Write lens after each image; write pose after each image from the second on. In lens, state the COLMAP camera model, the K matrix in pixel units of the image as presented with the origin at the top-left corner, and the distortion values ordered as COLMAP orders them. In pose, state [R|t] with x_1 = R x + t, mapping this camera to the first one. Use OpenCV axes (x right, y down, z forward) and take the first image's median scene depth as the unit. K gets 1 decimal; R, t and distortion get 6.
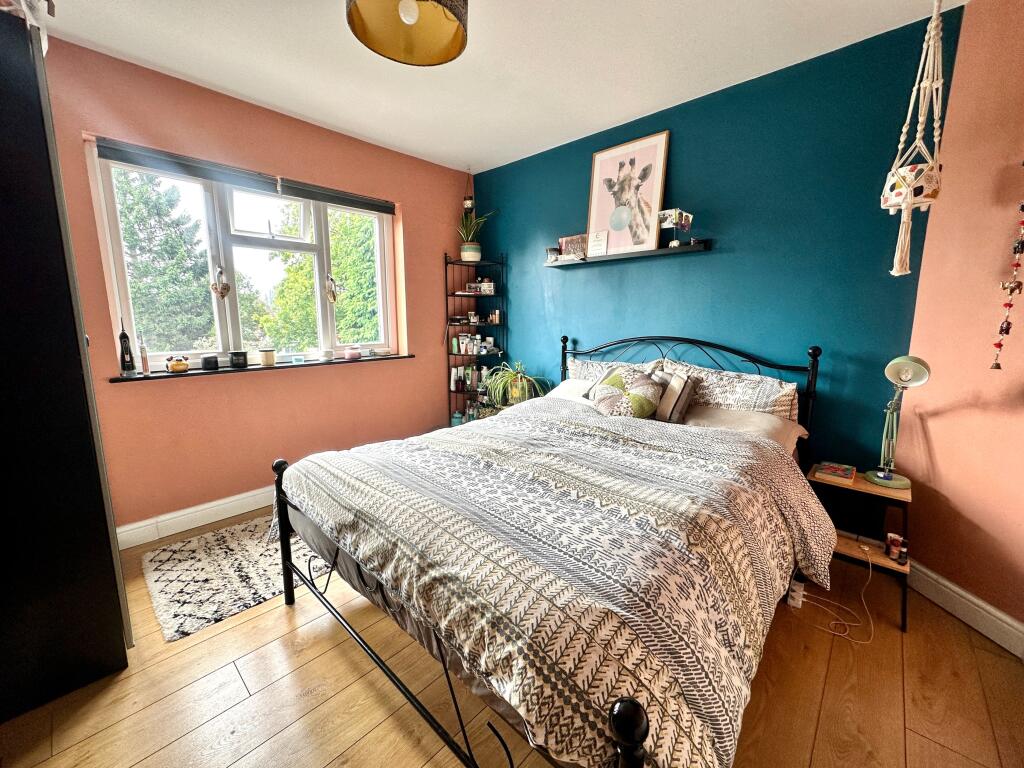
lens RADIAL K [[410.4, 0, 513.2], [0, 410.4, 381.8], [0, 0, 1]] dist [0.000445, 0.000115]
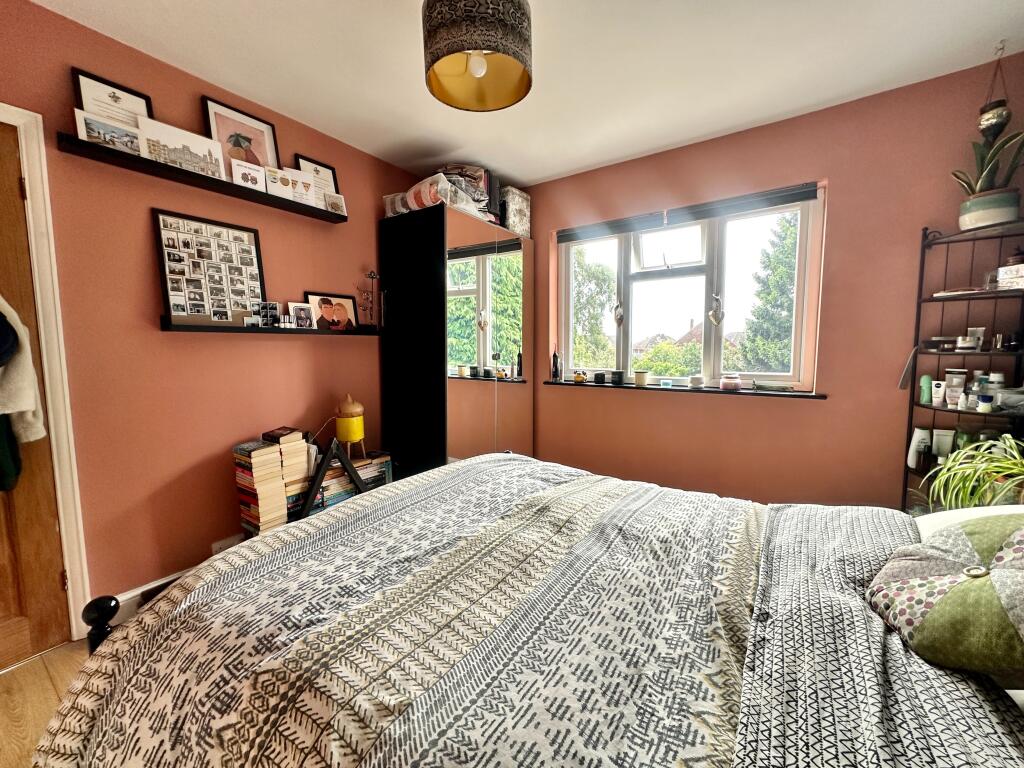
lens RADIAL K [[410.4, 0, 513.2], [0, 410.4, 381.8], [0, 0, 1]] dist [0.000445, 0.000115]
pose [[0.143800, 0.085145, -0.985937, 0.455231], [-0.145793, 0.987243, 0.063993, -0.072892], [0.978808, 0.134541, 0.154379, 0.509936]]
